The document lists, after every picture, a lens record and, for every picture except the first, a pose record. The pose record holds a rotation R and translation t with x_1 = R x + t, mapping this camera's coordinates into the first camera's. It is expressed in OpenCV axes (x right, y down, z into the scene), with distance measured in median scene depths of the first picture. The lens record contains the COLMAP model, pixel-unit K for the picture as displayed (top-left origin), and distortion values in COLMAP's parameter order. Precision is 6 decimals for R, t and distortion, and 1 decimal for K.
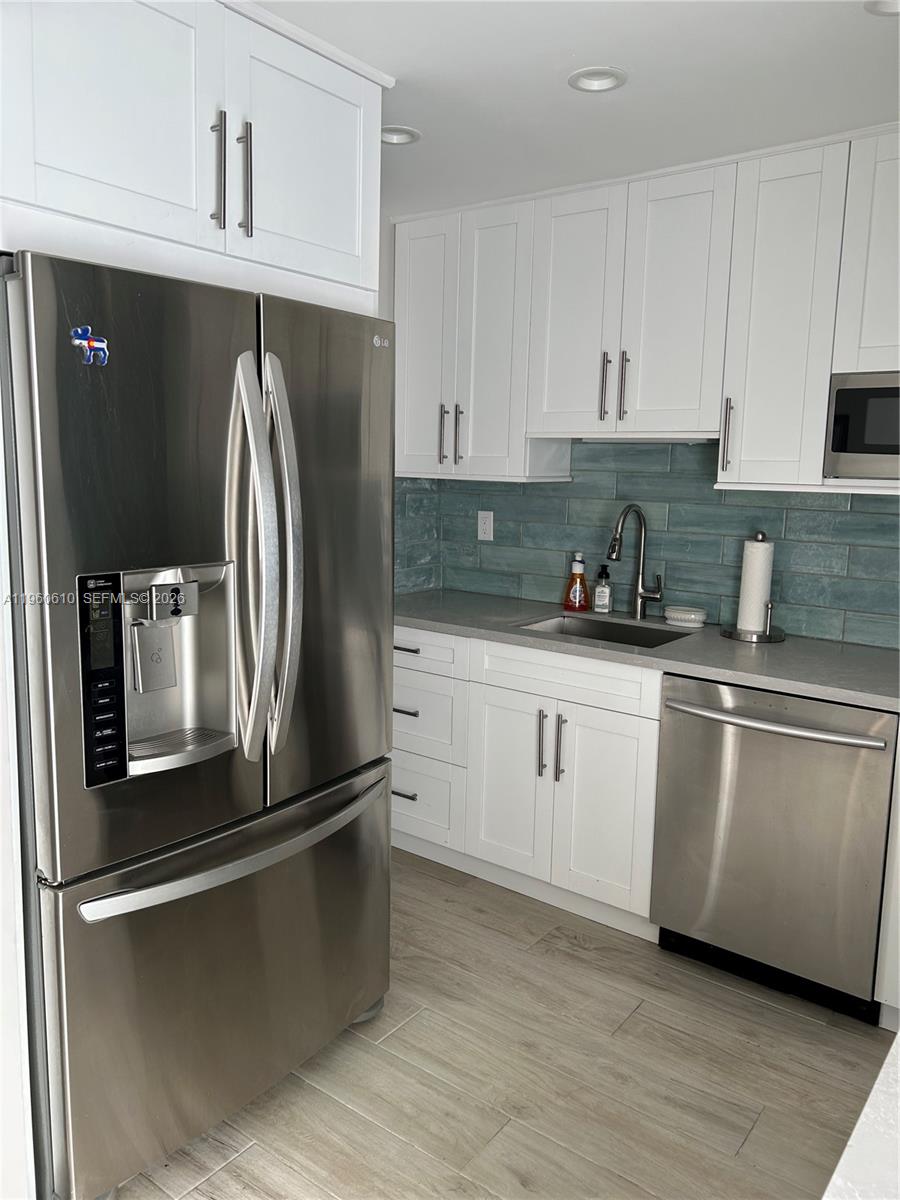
lens RADIAL K [[905.0, 0, 450.0], [0, 905.0, 600.0], [0, 0, 1]] dist [0.083515, -0.068351]
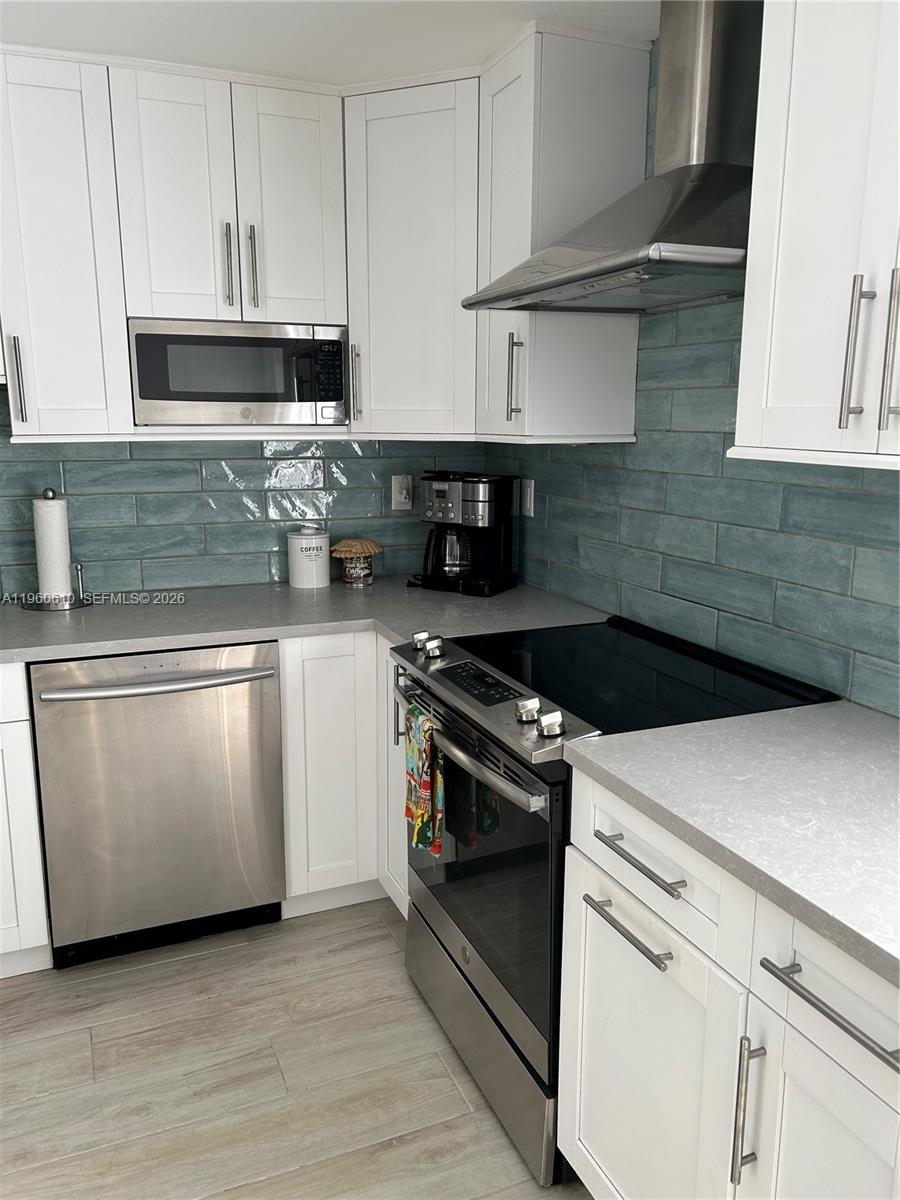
lens RADIAL K [[905.0, 0, 450.0], [0, 905.0, 600.0], [0, 0, 1]] dist [0.083515, -0.068351]
pose [[0.525555, -0.200361, 0.826830, -0.275497], [0.149210, 0.978516, 0.142277, -0.044763], [-0.837573, 0.048597, 0.544160, 0.218103]]
